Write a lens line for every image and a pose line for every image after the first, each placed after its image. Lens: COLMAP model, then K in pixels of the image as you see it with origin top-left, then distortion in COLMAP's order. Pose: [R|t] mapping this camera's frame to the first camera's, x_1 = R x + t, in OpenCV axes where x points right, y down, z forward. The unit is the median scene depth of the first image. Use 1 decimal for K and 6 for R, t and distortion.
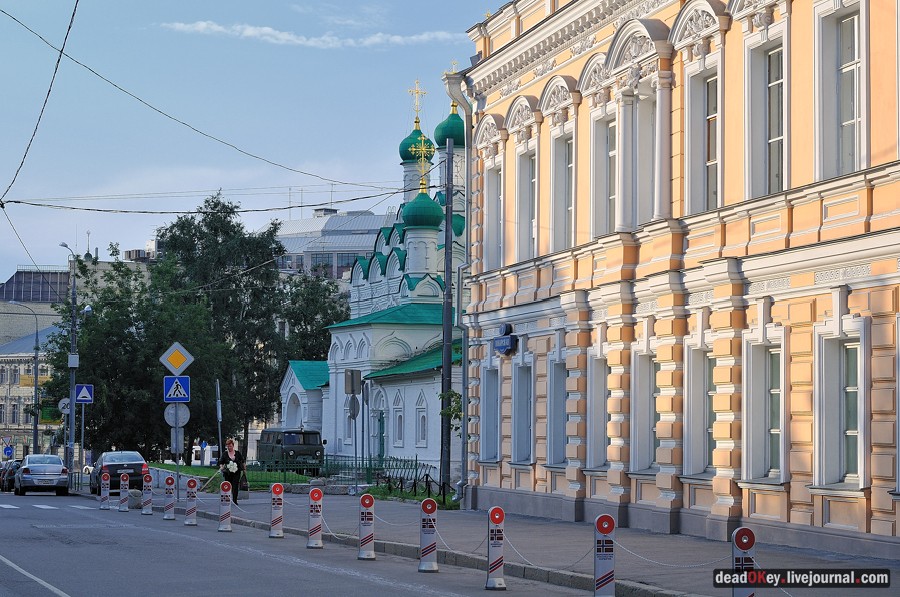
lens RADIAL K [[1907.2, 0, 450.0], [0, 1907.2, 298.5], [0, 0, 1]] dist [-0.074944, -0.068845]
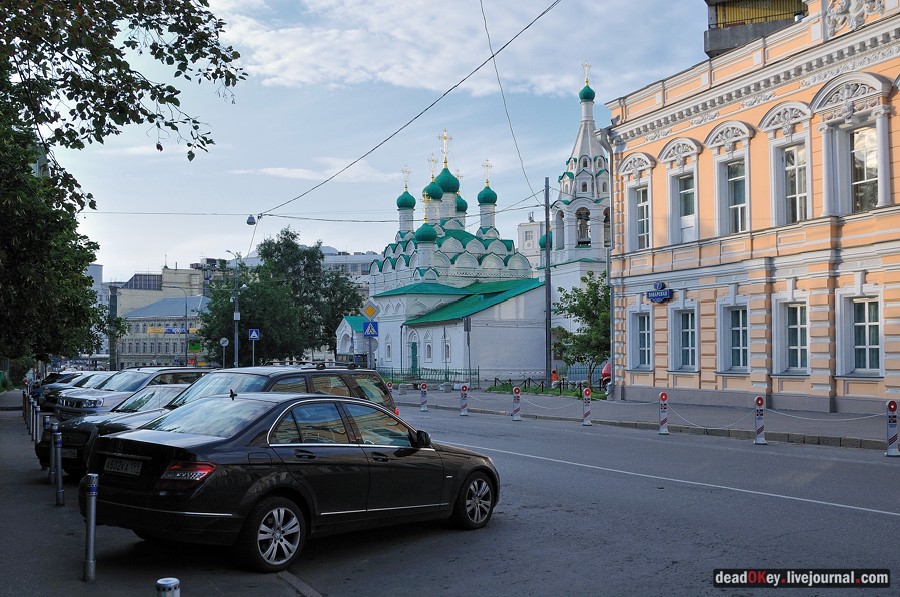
lens RADIAL K [[897.3, 0, 450.0], [0, 897.3, 298.5], [0, 0, 1]] dist [-0.284405, 0.504143]
pose [[0.988830, -0.005210, 0.148959, -0.256710], [0.003759, 0.999943, 0.010022, 0.018668], [-0.149003, -0.009350, 0.988793, 0.307604]]
